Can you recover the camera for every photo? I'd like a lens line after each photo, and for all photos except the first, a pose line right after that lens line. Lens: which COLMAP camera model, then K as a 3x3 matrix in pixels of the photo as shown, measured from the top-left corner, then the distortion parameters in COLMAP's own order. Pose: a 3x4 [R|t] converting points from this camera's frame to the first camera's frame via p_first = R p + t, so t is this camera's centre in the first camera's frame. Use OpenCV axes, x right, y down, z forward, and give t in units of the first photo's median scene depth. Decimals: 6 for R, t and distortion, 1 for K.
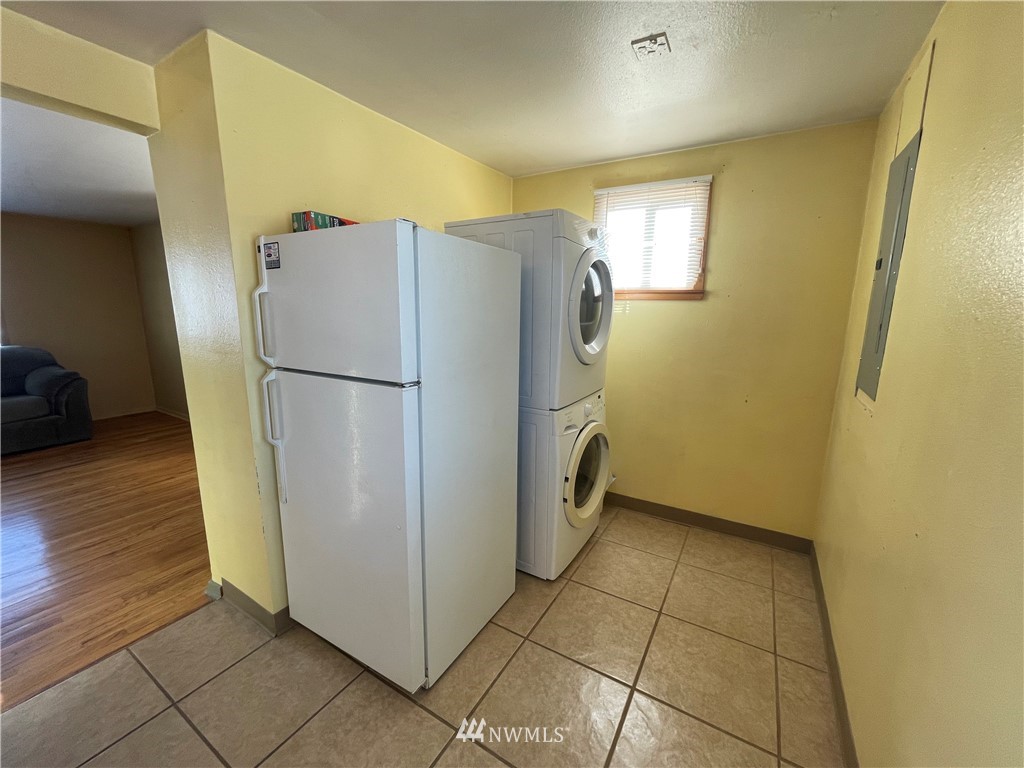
lens RADIAL K [[411.8, 0, 513.2], [0, 411.8, 387.4], [0, 0, 1]] dist [-0.001848, -0.000146]
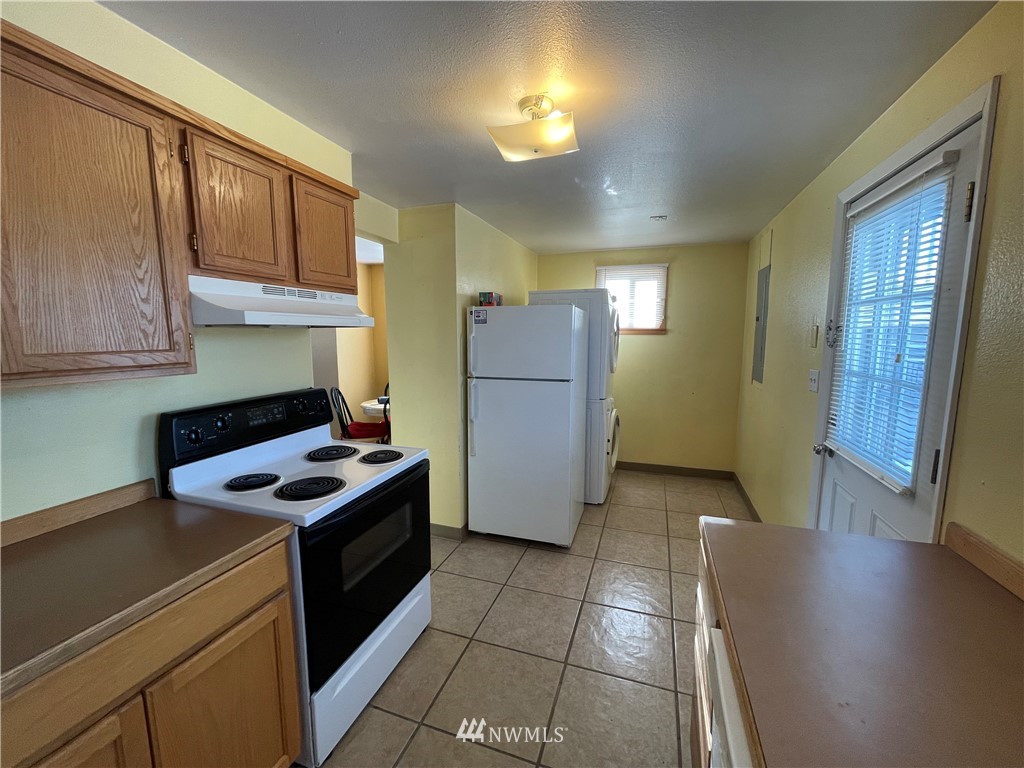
lens RADIAL K [[411.8, 0, 513.2], [0, 411.8, 387.4], [0, 0, 1]] dist [-0.001848, -0.000146]
pose [[0.977876, -0.035881, 0.206085, -0.596407], [0.048553, 0.997206, -0.056762, 0.080505], [-0.203472, 0.065512, 0.976886, -0.595847]]
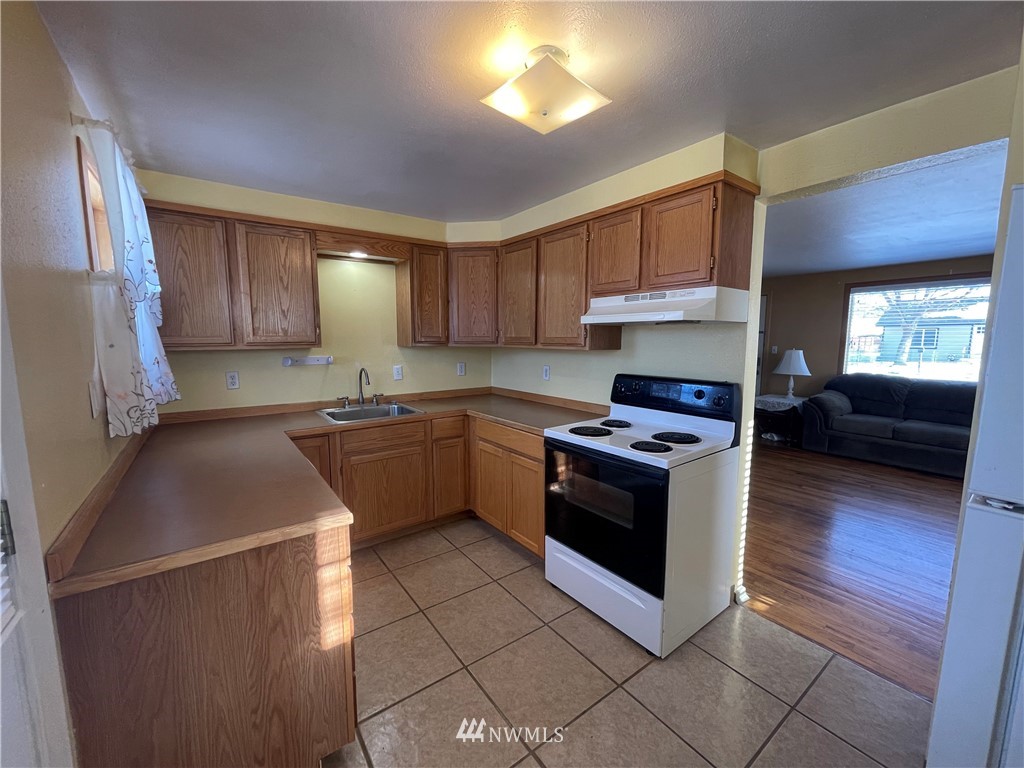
lens RADIAL K [[411.8, 0, 513.2], [0, 411.8, 387.4], [0, 0, 1]] dist [-0.001848, -0.000146]
pose [[-0.385366, 0.104853, -0.916787, 0.252660], [-0.181337, 0.965545, 0.186653, -0.078119], [0.904770, 0.238178, -0.353075, 0.359307]]
